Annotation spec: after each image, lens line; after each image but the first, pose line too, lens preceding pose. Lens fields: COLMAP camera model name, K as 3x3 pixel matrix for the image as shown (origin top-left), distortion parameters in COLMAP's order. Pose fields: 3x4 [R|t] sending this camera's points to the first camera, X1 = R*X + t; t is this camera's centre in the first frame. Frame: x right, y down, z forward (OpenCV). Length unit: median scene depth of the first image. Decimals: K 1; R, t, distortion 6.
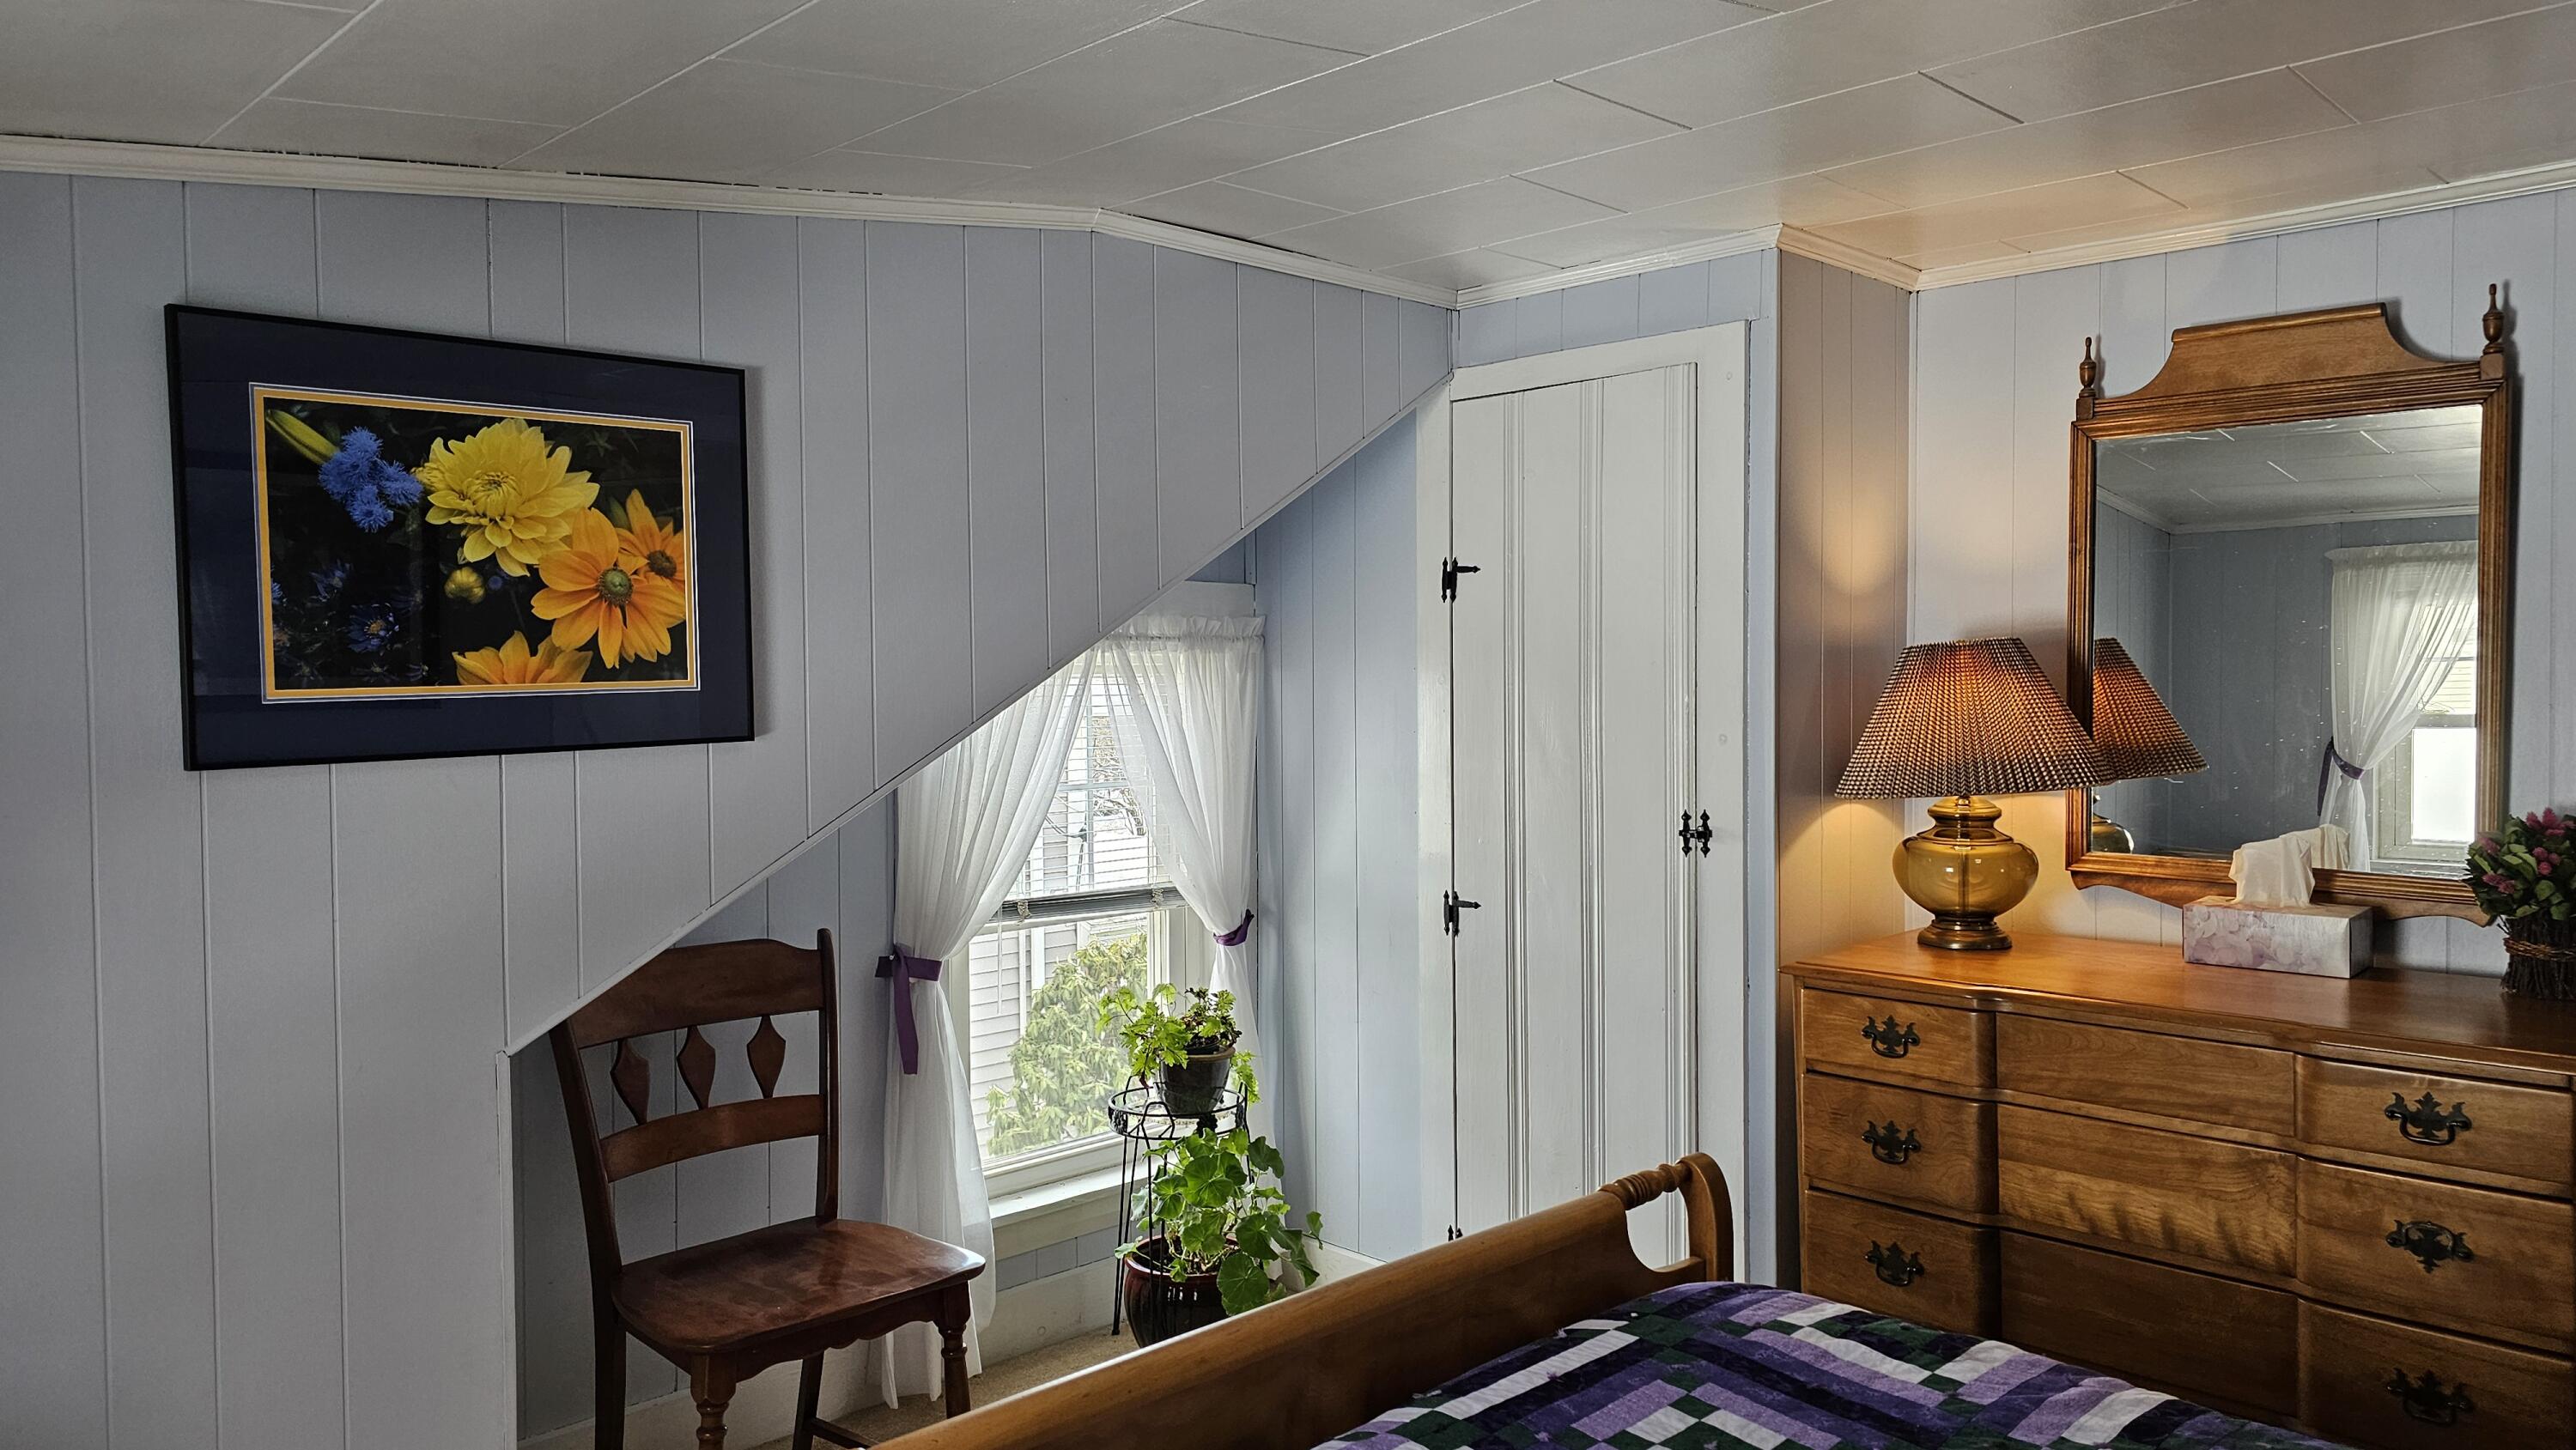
lens RADIAL K [[1686.6, 0, 1288.0], [0, 1686.6, 725.0], [0, 0, 1]] dist [0.000717, -0.002883]
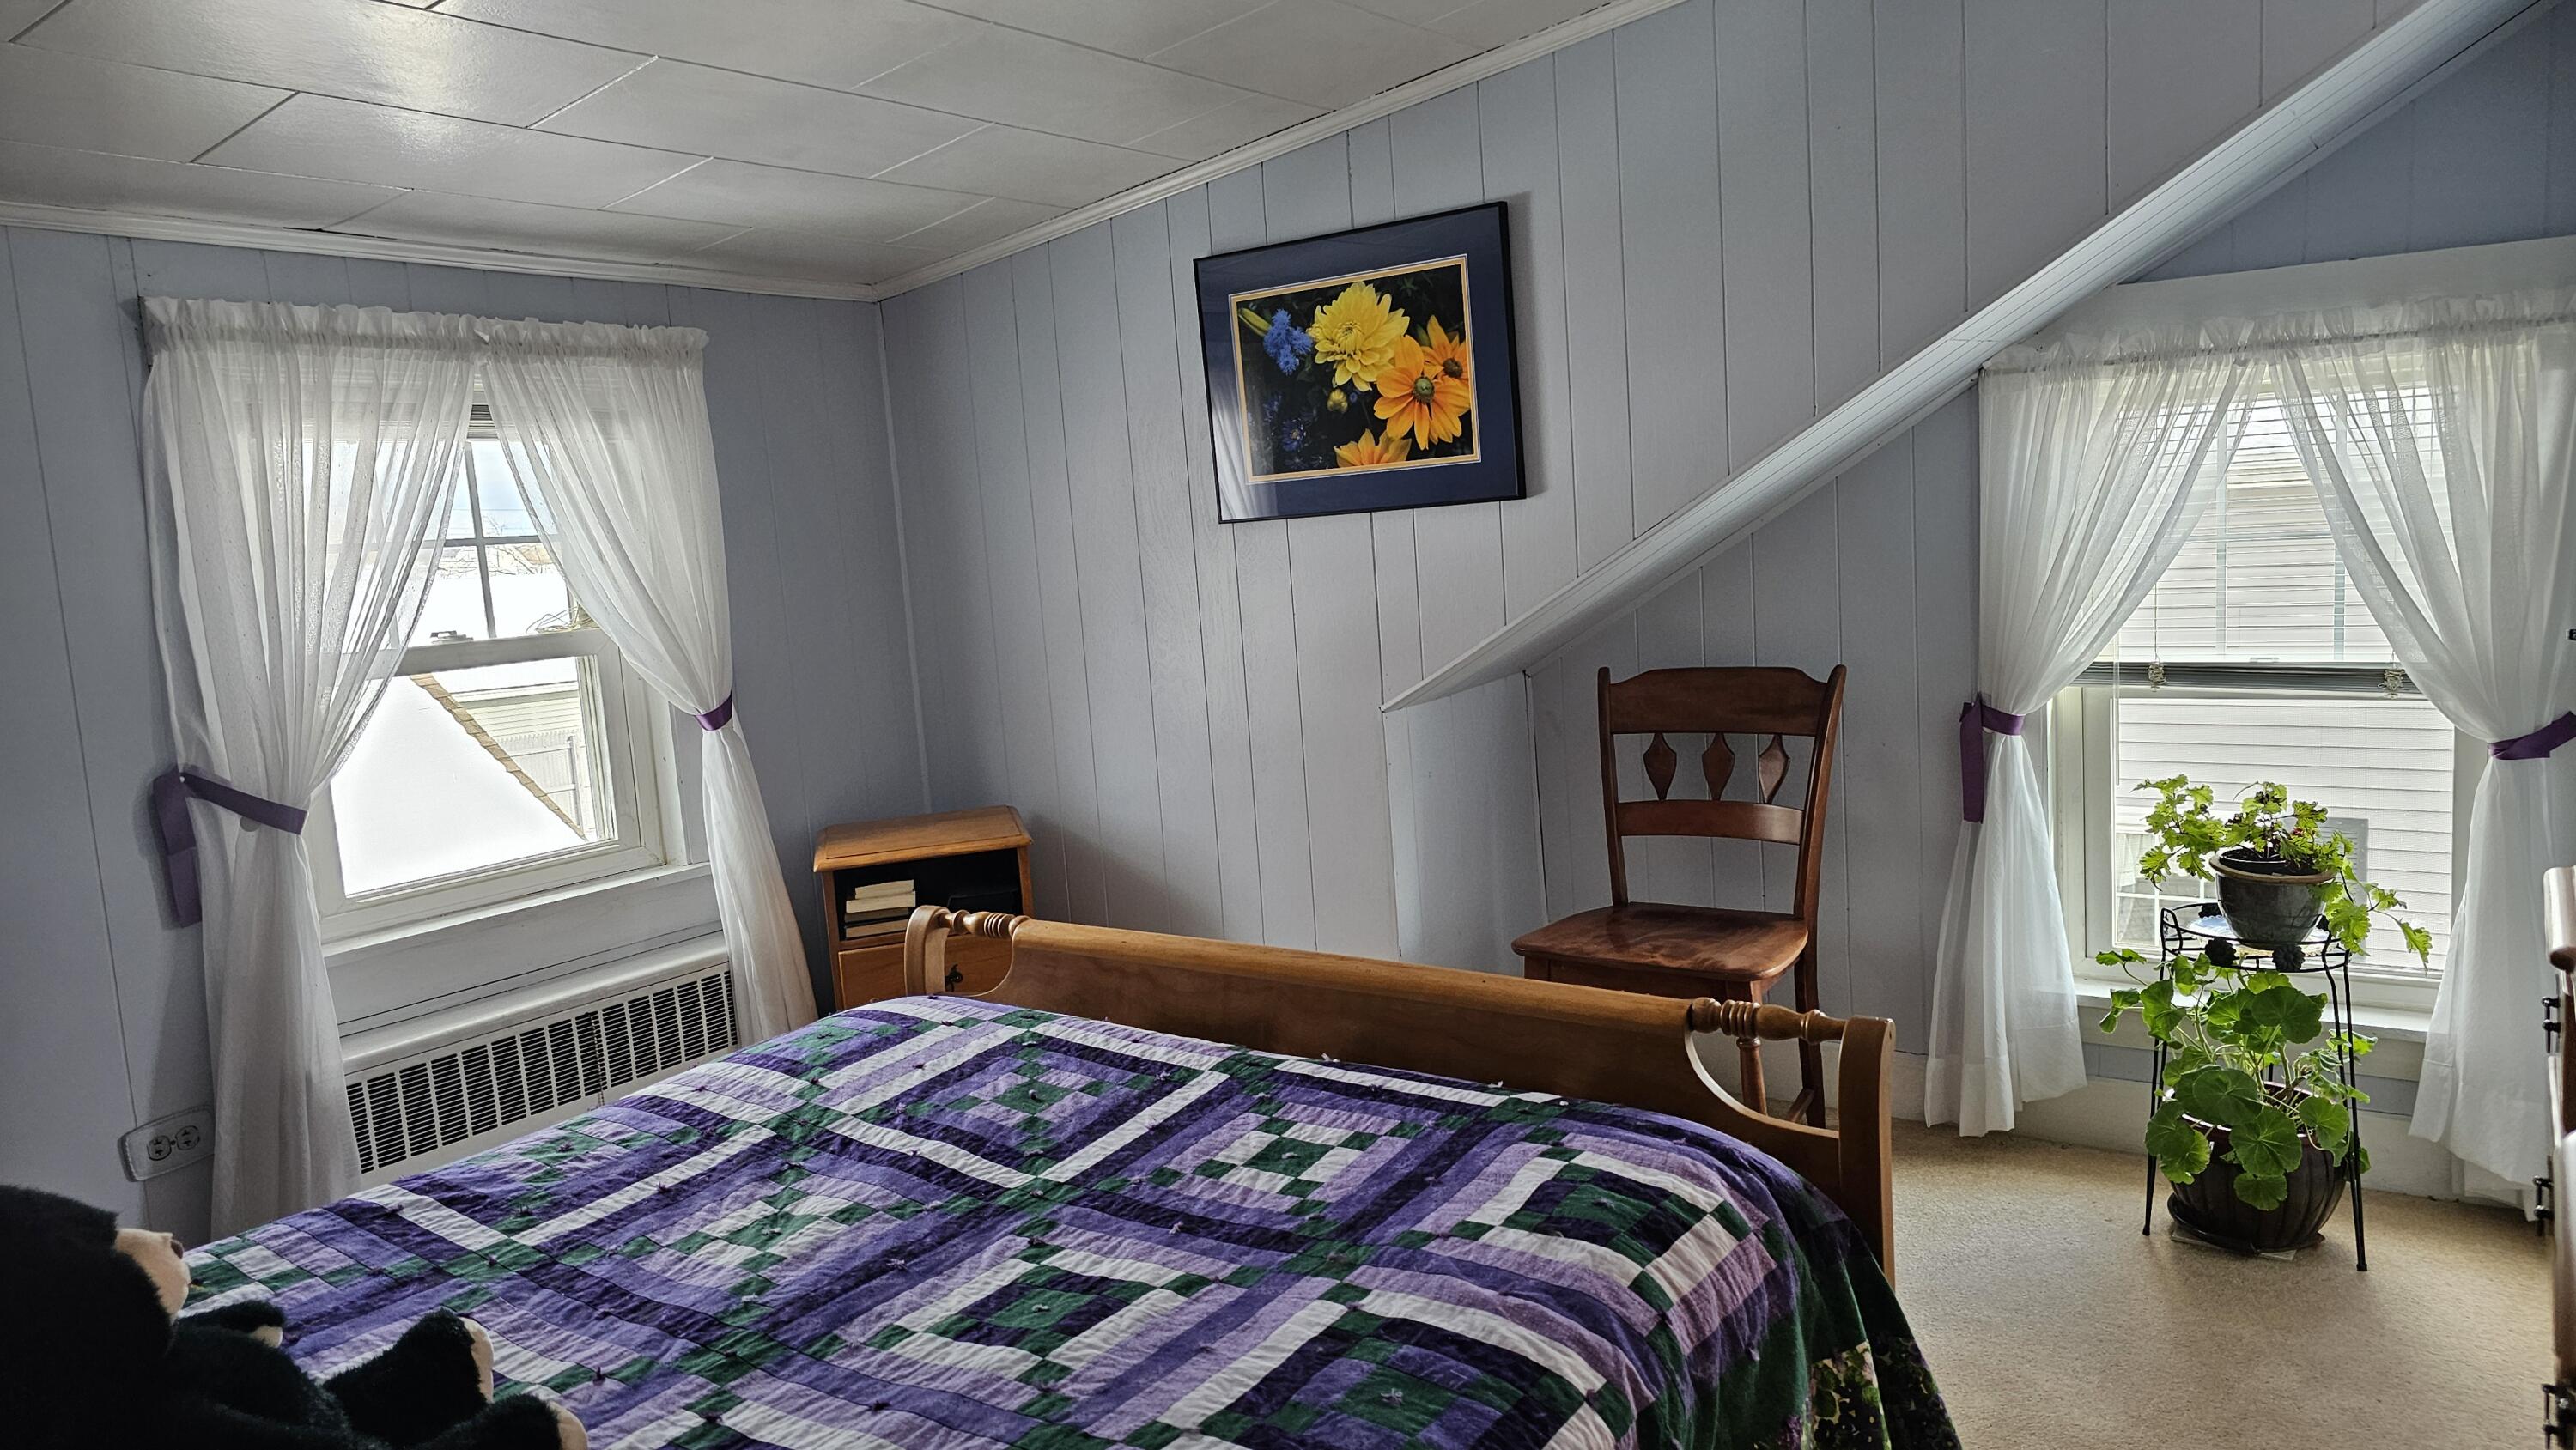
lens RADIAL K [[1683.4, 0, 1290.7], [0, 1683.4, 746.1], [0, 0, 1]] dist [0.006199, -0.000017]
pose [[0.207760, 0.134064, -0.968949, 0.981943], [0.038194, 0.988696, 0.144985, 0.002730], [0.977434, -0.067130, 0.200291, 0.610445]]
